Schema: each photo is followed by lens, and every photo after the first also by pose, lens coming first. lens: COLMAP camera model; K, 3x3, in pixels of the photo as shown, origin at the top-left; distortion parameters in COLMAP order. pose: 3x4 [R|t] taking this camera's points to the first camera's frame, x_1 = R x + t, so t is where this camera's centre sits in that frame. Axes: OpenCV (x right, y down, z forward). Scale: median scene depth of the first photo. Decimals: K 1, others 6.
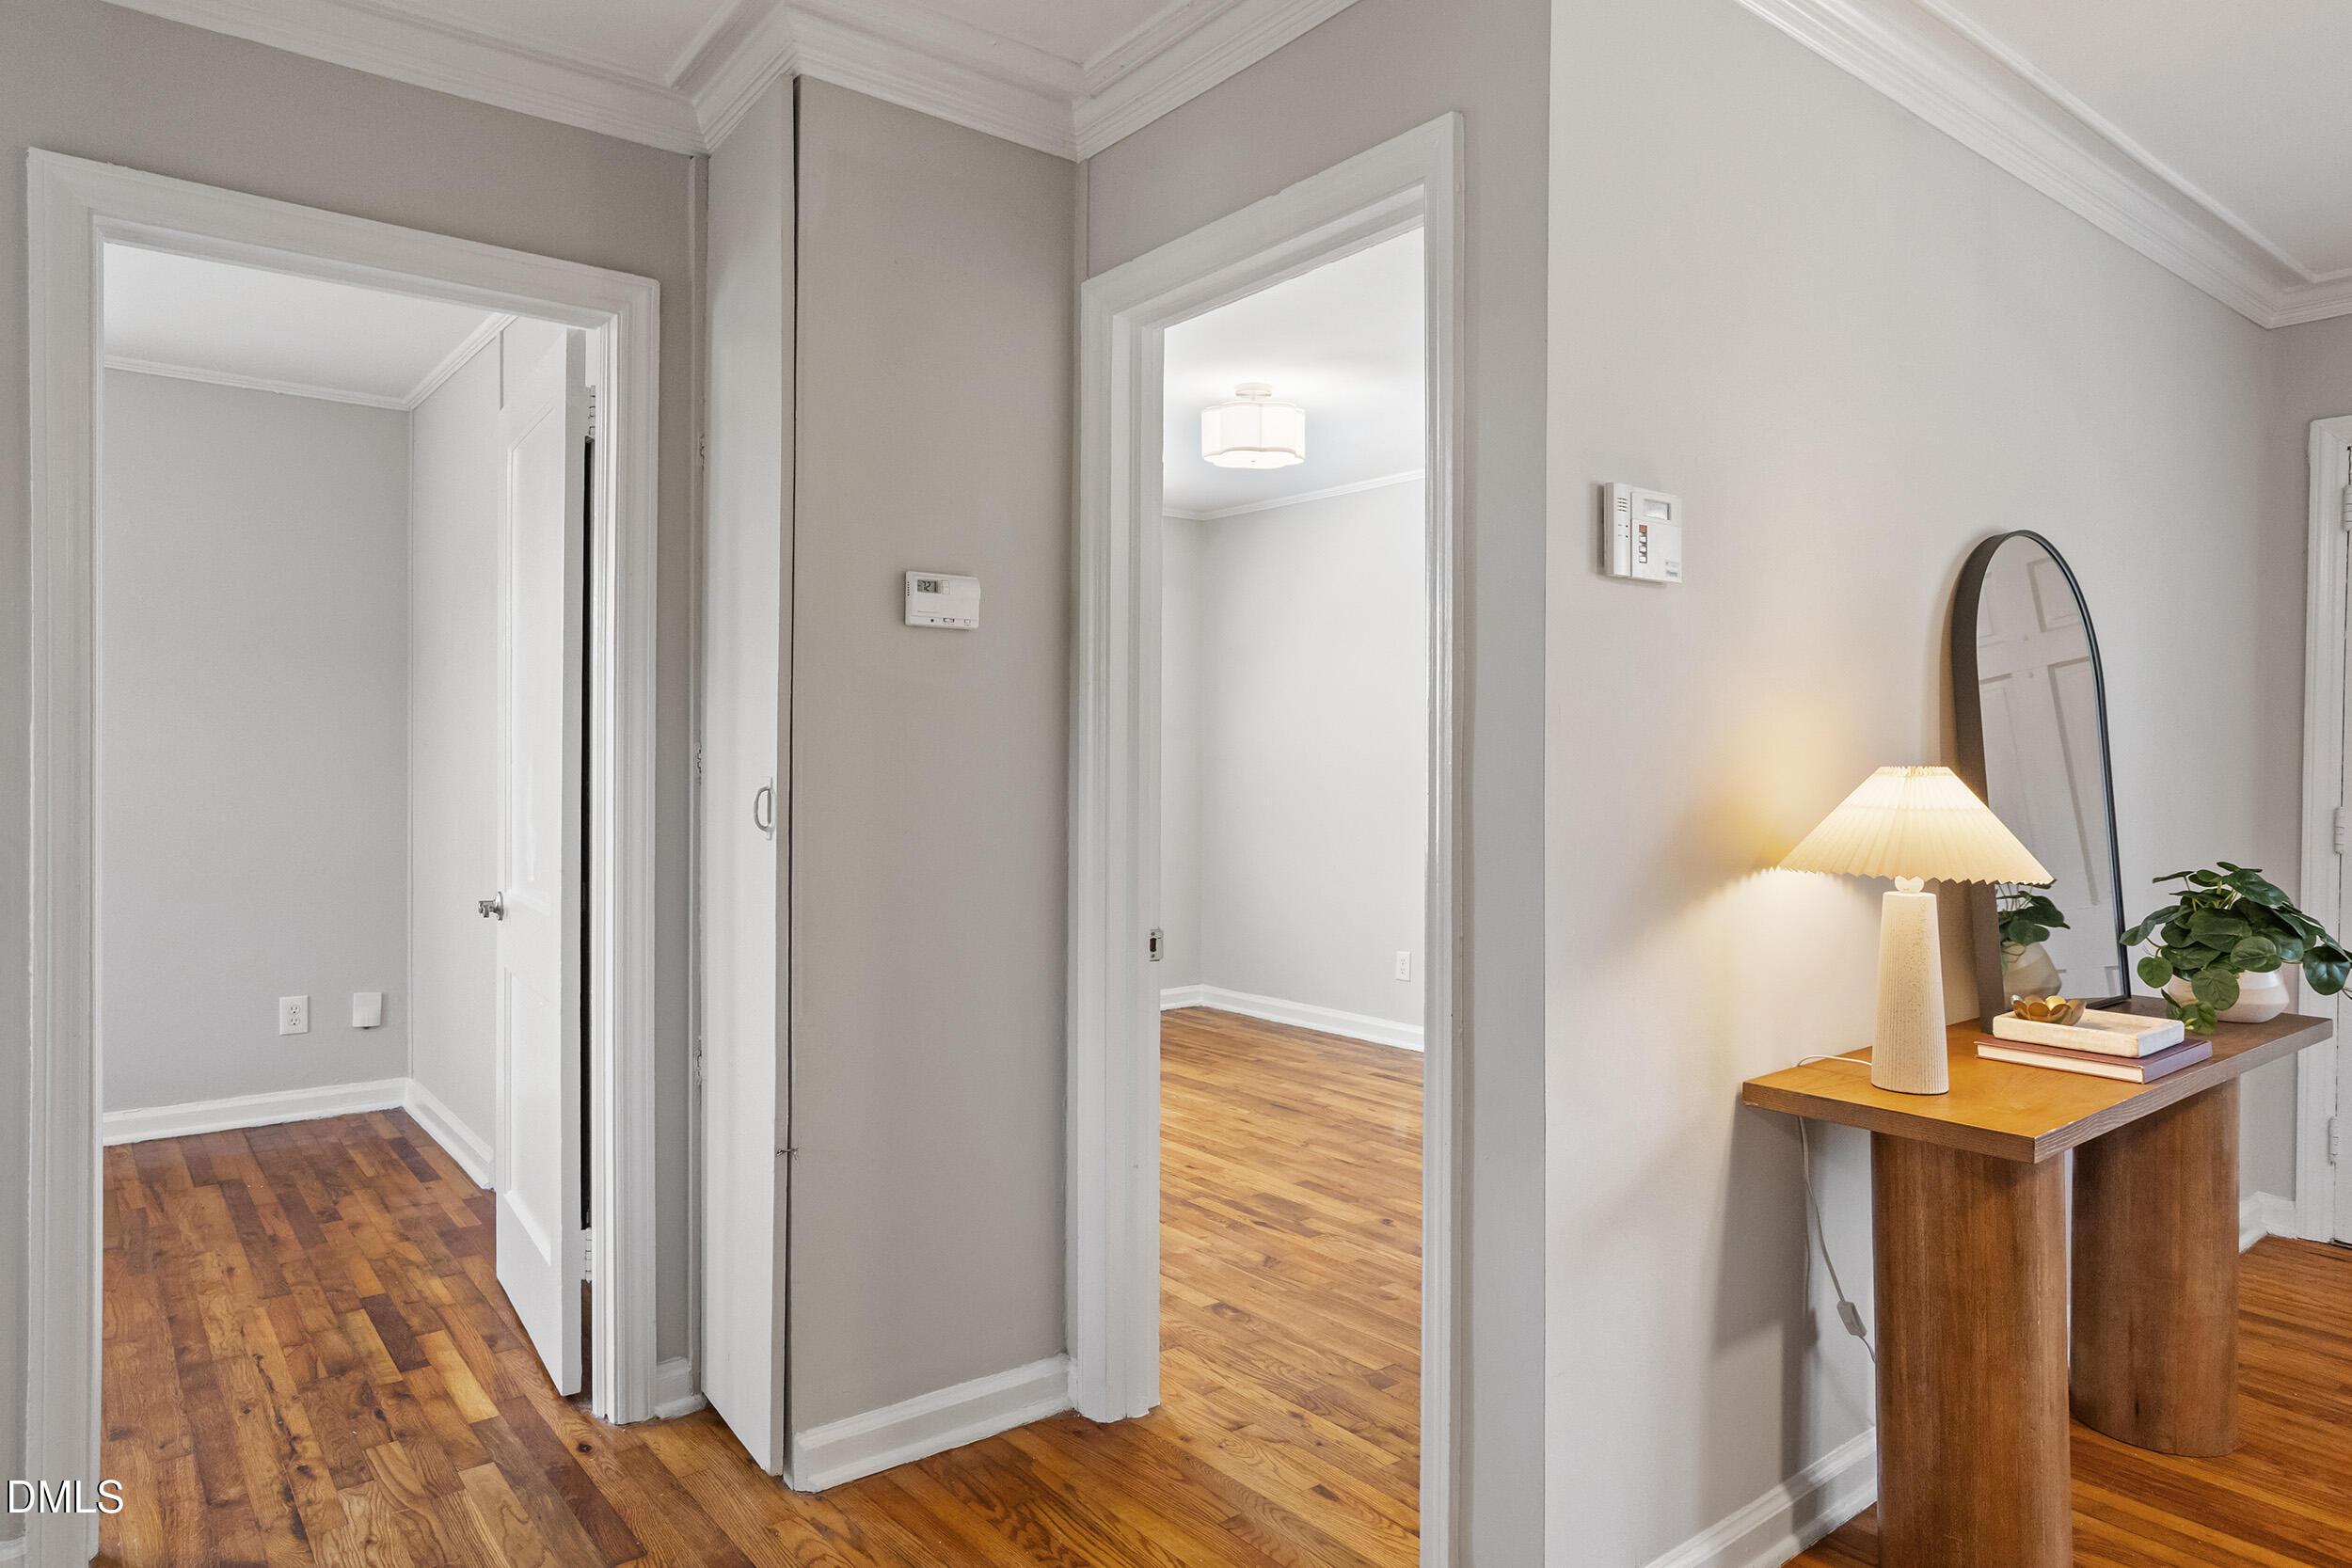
lens RADIAL K [[1430.0, 0, 1169.3], [0, 1430.0, 756.9], [0, 0, 1]] dist [0.001456, 0.000453]
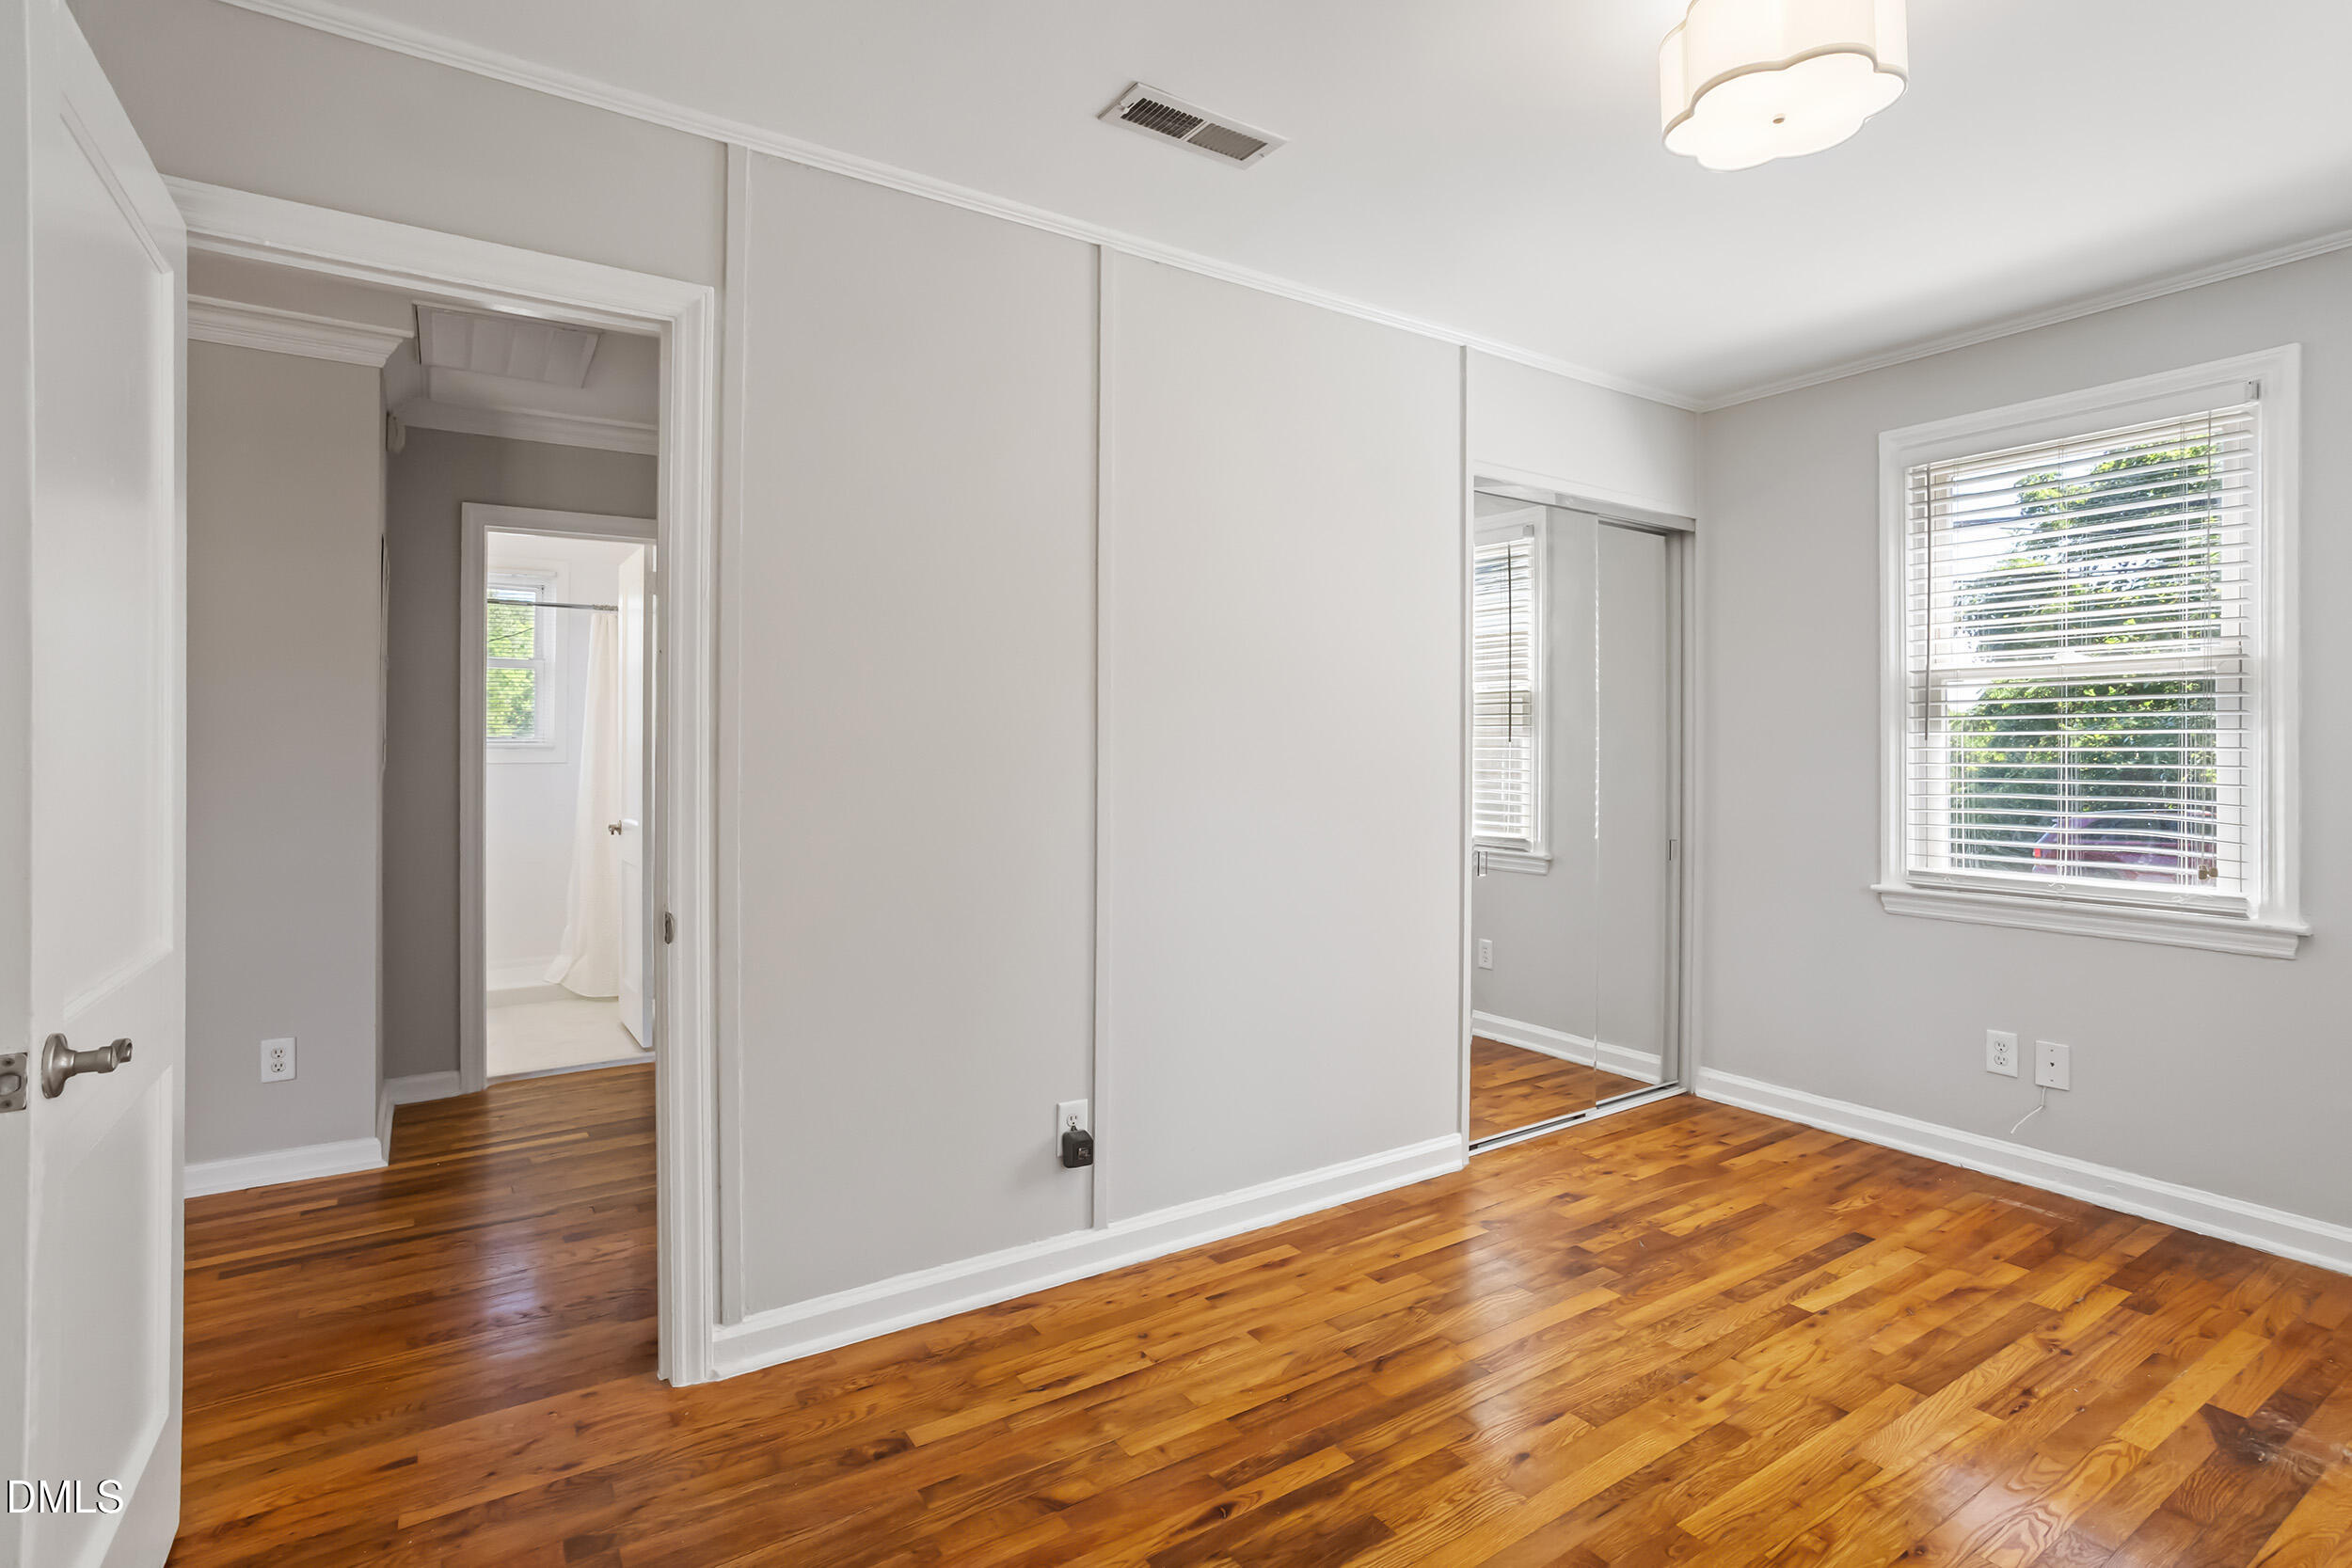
lens RADIAL K [[1142.0, 0, 1166.7], [0, 1142.0, 723.6], [0, 0, 1]] dist [-0.040725, 0.023143]
pose [[-0.094819, -0.033092, -0.994944, 0.552945], [0.003049, 0.999433, -0.033532, 0.010673], [0.995490, -0.006213, -0.094664, 1.033017]]
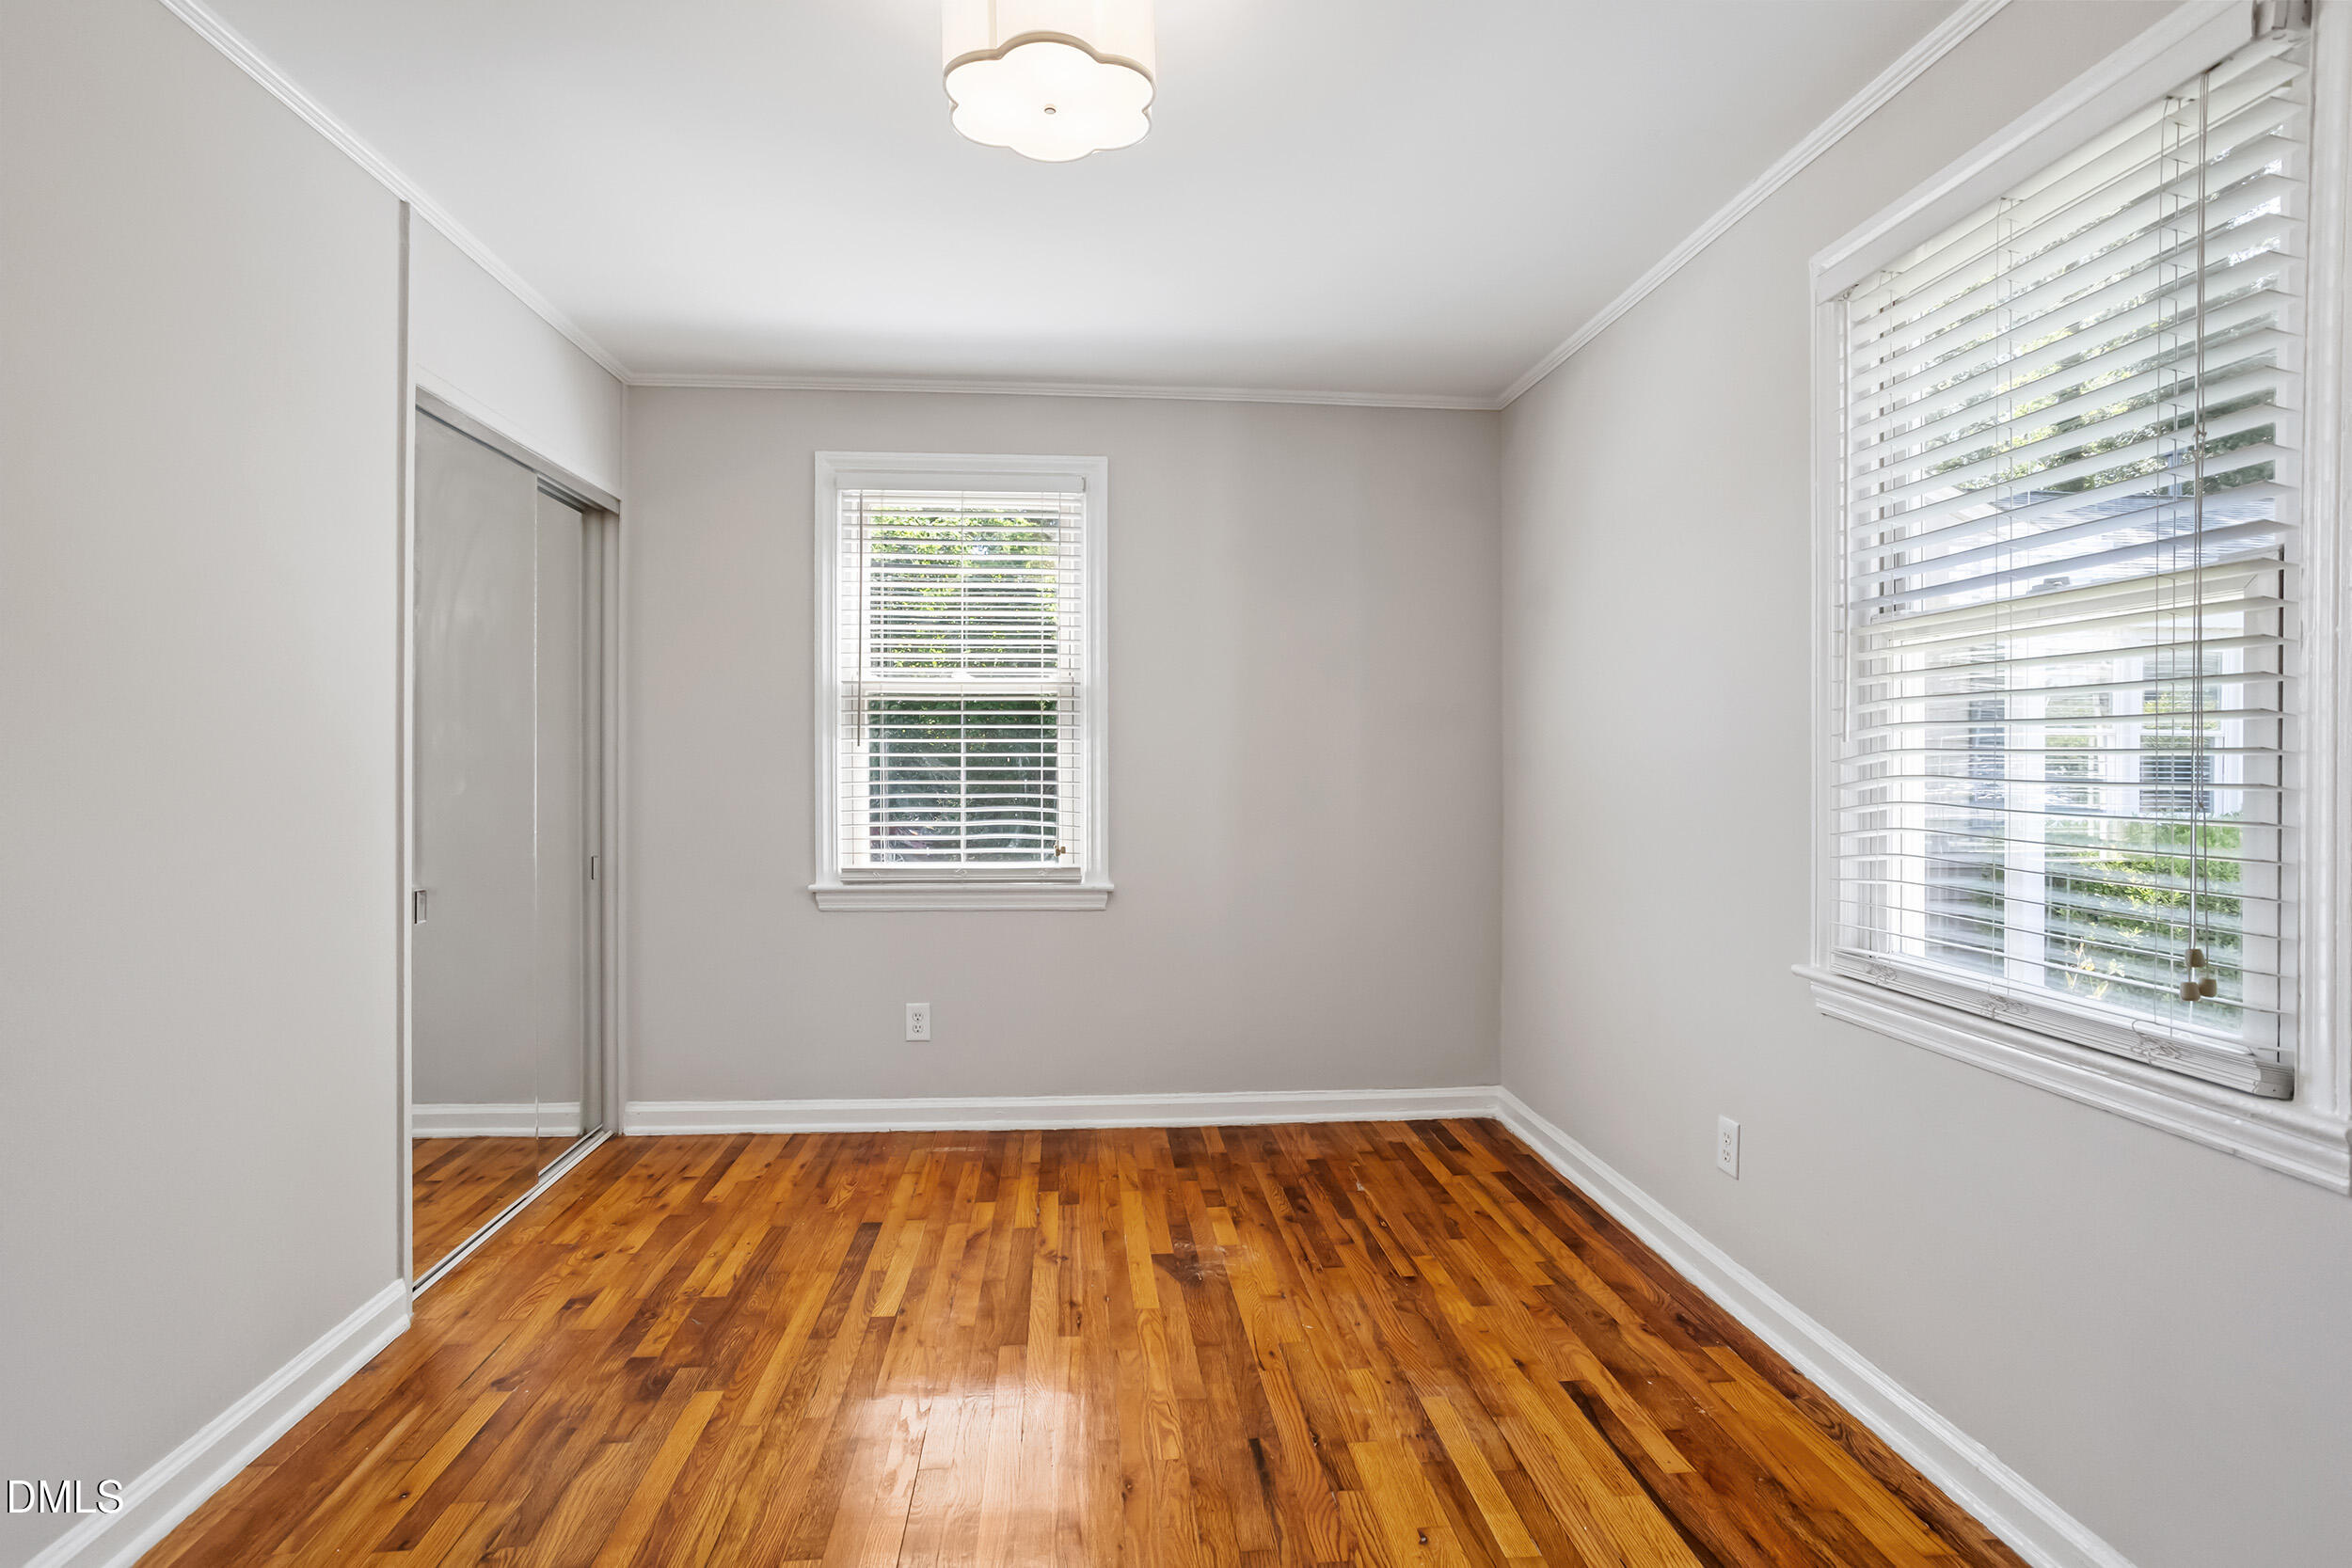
lens RADIAL K [[1138.1, 0, 1166.2], [0, 1138.1, 744.4], [0, 0, 1]] dist [-0.051983, 0.035214]
pose [[0.828733, -0.014601, -0.559453, 0.360226], [0.009531, 0.999883, -0.011977, 0.008487], [0.559563, 0.004594, 0.828775, 0.889000]]
